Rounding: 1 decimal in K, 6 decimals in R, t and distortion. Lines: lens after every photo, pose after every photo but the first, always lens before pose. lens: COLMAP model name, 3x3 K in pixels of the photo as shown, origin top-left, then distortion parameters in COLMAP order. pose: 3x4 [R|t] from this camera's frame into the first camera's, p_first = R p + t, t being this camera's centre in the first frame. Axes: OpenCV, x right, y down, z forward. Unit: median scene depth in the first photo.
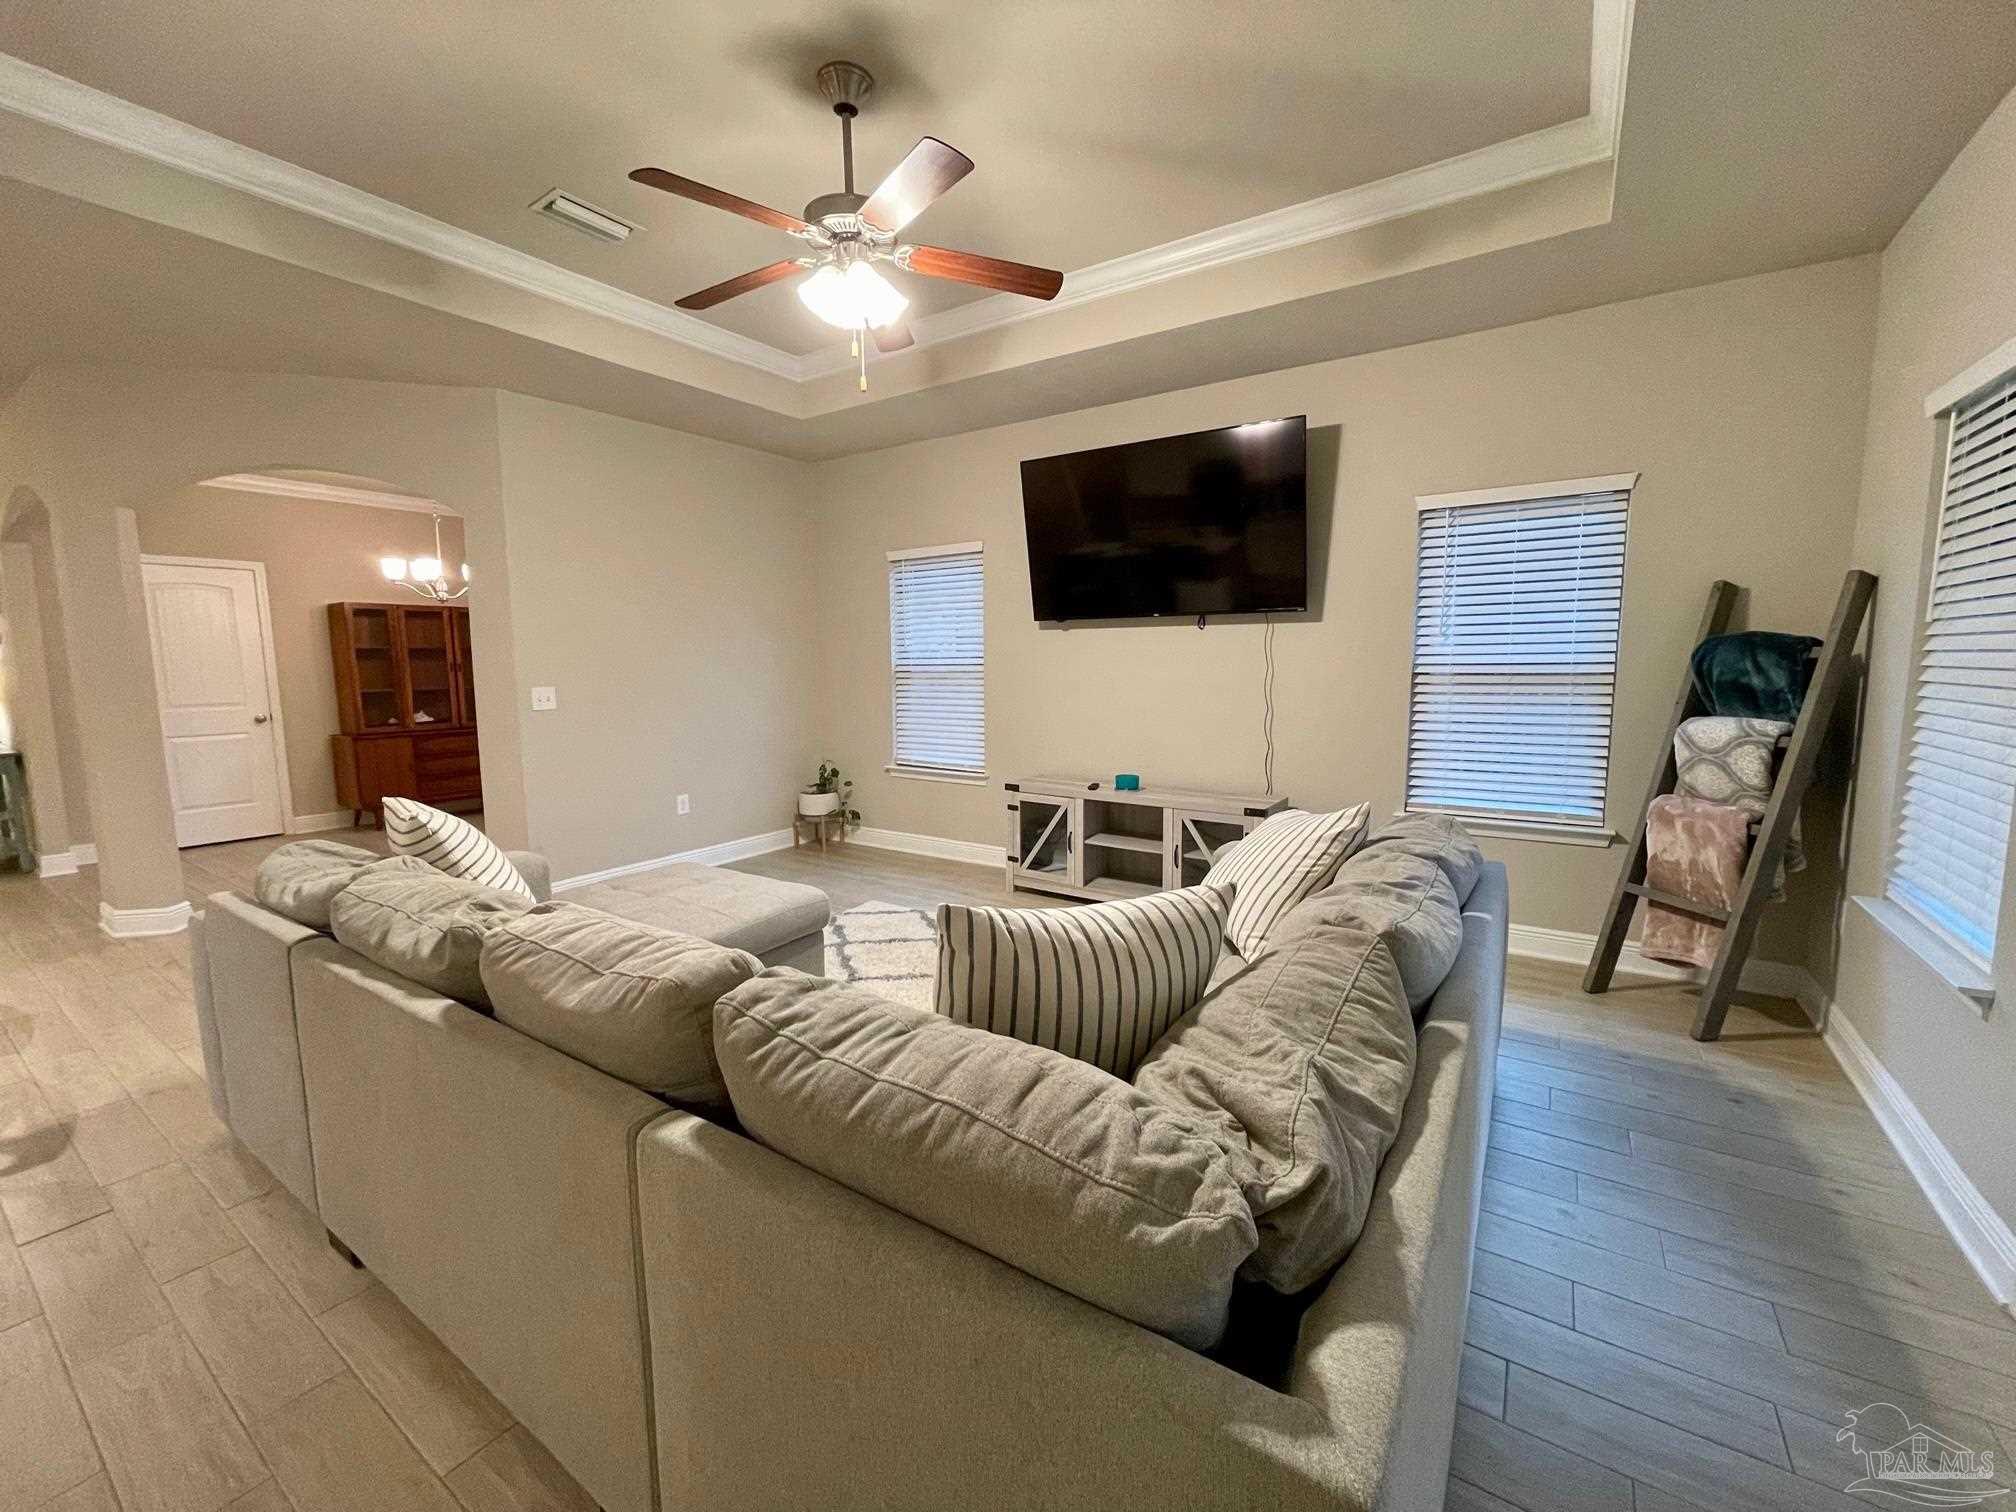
lens RADIAL K [[815.9, 0, 1017.1], [0, 815.9, 755.8], [0, 0, 1]] dist [-0.000316, 0.000101]
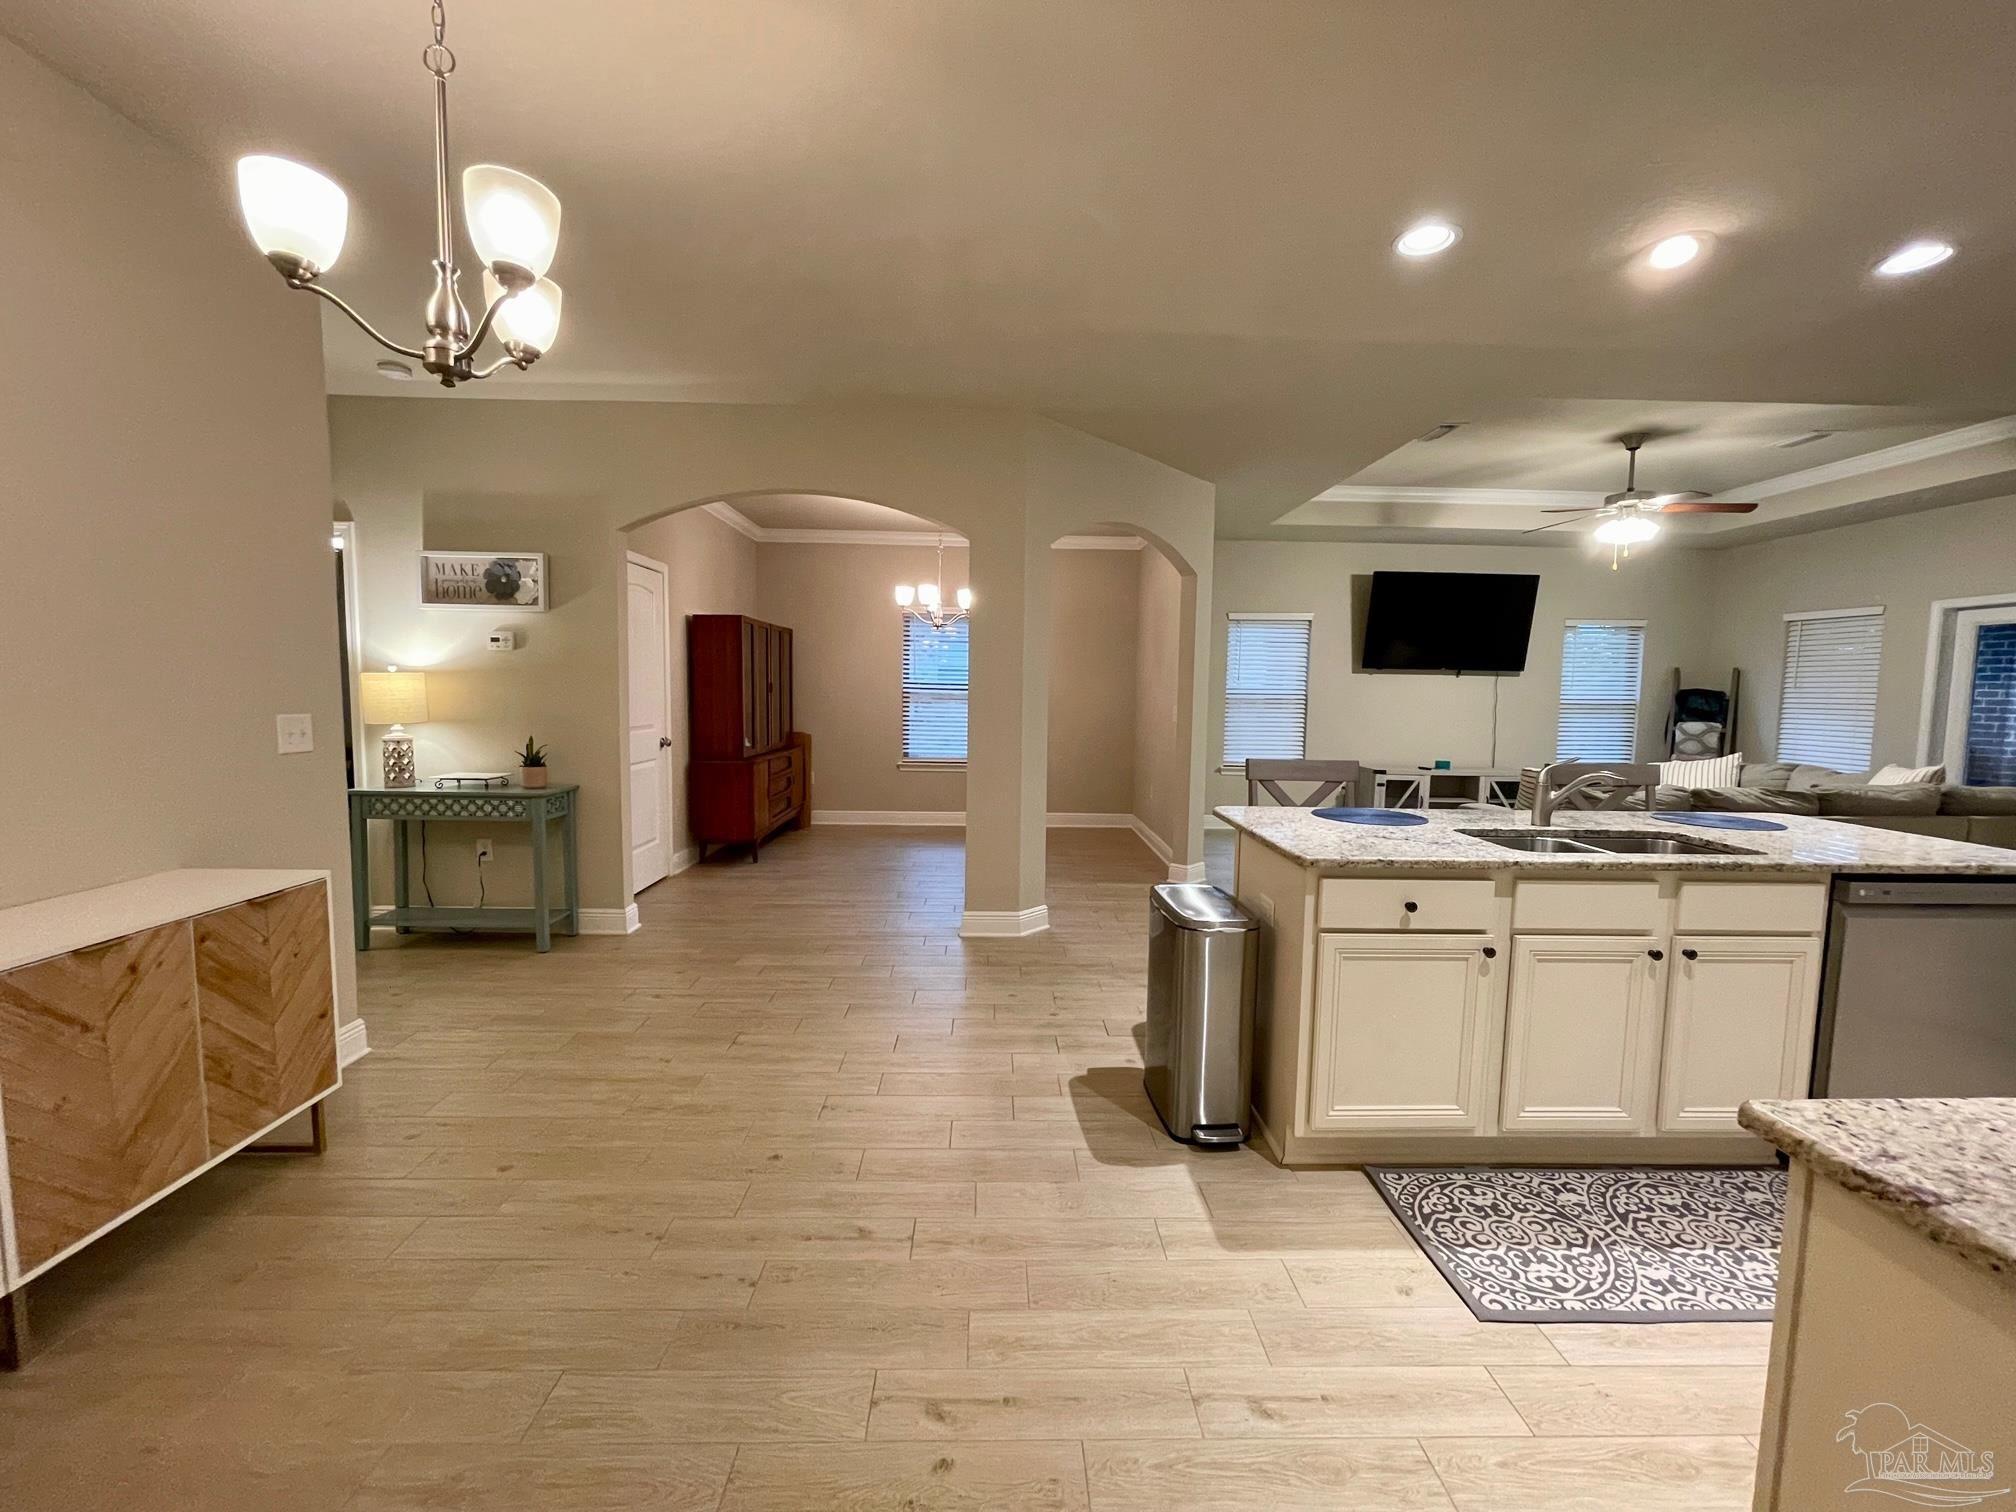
lens RADIAL K [[815.9, 0, 1015.9], [0, 815.9, 754.7], [0, 0, 1]] dist [-0.000316, 0.000101]
pose [[0.814748, -0.026138, 0.579226, -1.525759], [0.047535, 0.998632, -0.021801, 0.005831], [-0.577864, 0.045296, 0.814875, 0.102509]]
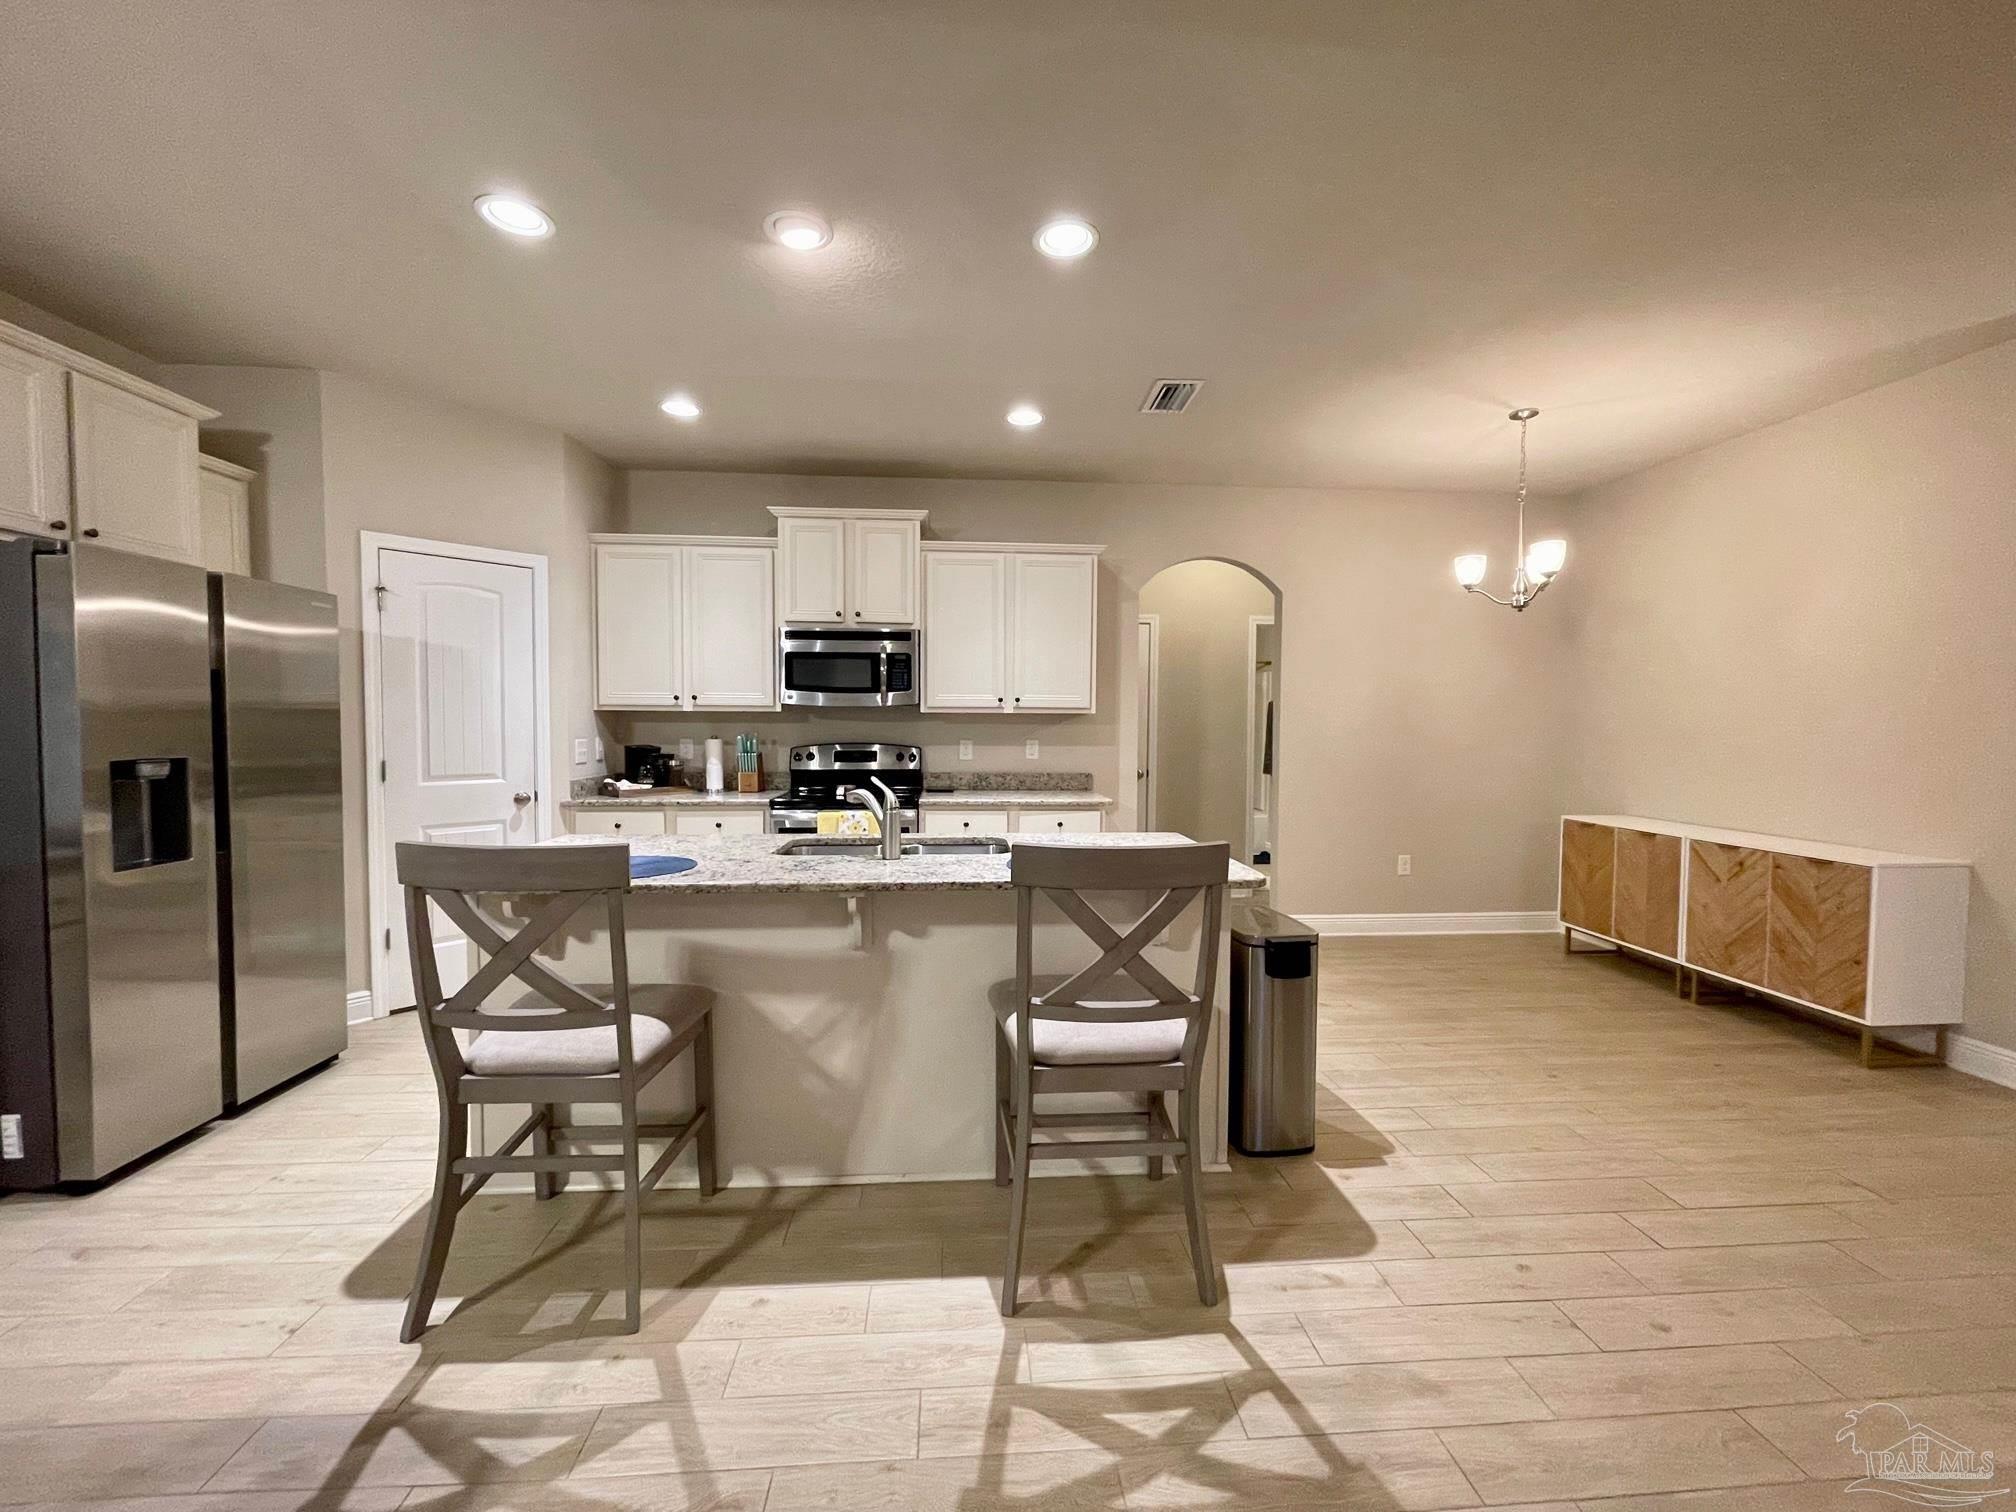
lens RADIAL K [[815.9, 0, 1009.4], [0, 815.9, 752.5], [0, 0, 1]] dist [-0.000316, 0.000101]
pose [[-0.789265, 0.026083, -0.613498, -0.613581], [-0.073788, 0.987829, 0.136926, -0.083758], [0.609603, 0.153339, -0.777735, 0.812068]]
